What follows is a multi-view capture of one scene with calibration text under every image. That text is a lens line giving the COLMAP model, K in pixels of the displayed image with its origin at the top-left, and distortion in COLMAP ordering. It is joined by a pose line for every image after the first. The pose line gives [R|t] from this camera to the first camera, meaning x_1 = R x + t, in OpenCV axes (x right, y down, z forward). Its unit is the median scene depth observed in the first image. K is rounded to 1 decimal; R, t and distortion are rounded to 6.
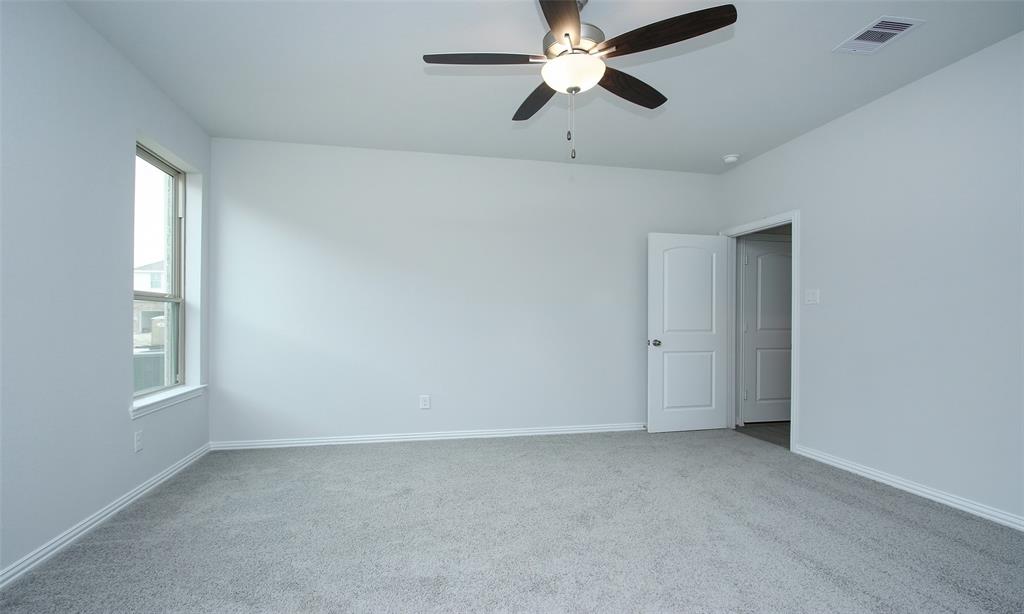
lens RADIAL K [[462.4, 0, 509.1], [0, 462.4, 324.1], [0, 0, 1]] dist [-0.031669, -0.000023]
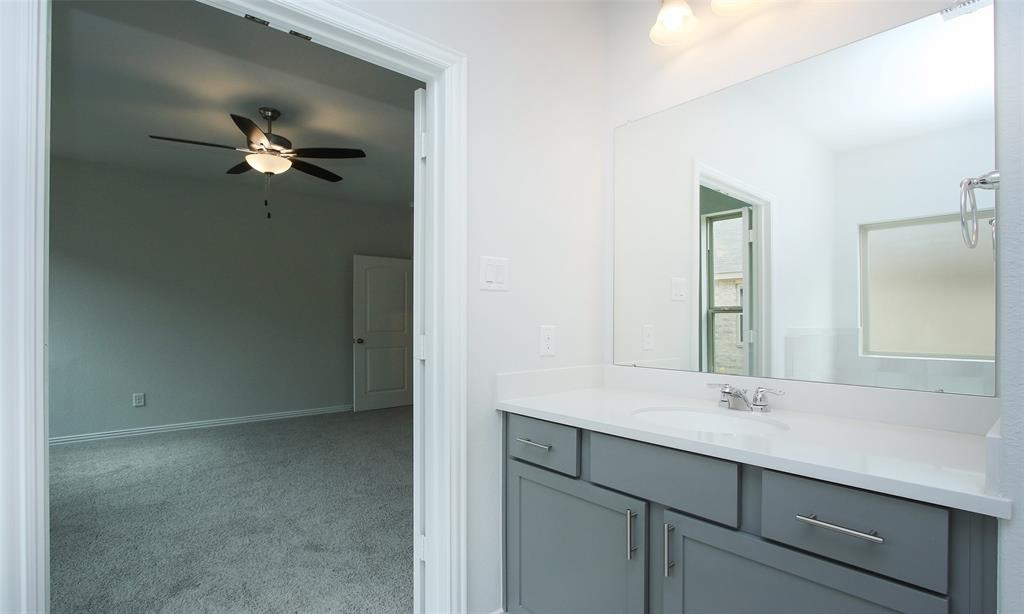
lens RADIAL K [[462.4, 0, 509.1], [0, 462.4, 324.1], [0, 0, 1]] dist [-0.031669, -0.000023]
pose [[0.862443, -0.000441, 0.506154, 0.031241], [0.001822, 0.999996, -0.002233, -0.003571], [-0.506151, 0.002848, 0.862440, -0.373418]]
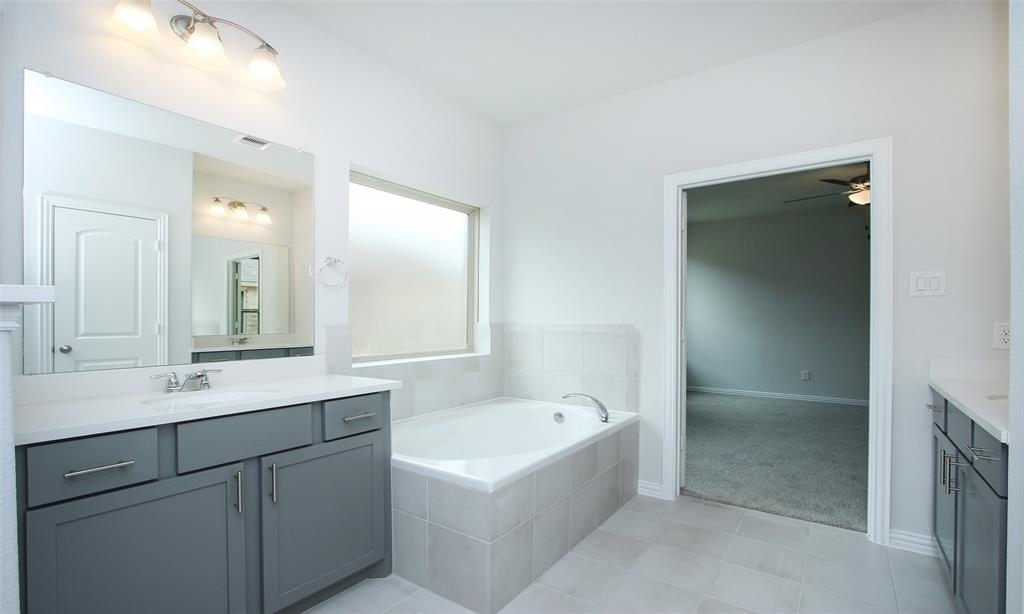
lens RADIAL K [[462.4, 0, 509.1], [0, 462.4, 324.1], [0, 0, 1]] dist [-0.031669, -0.000023]
pose [[0.653508, 0.001323, -0.756919, 0.342691], [-0.000172, 0.999999, 0.001598, -0.002048], [0.756920, -0.000914, 0.653507, -0.778119]]
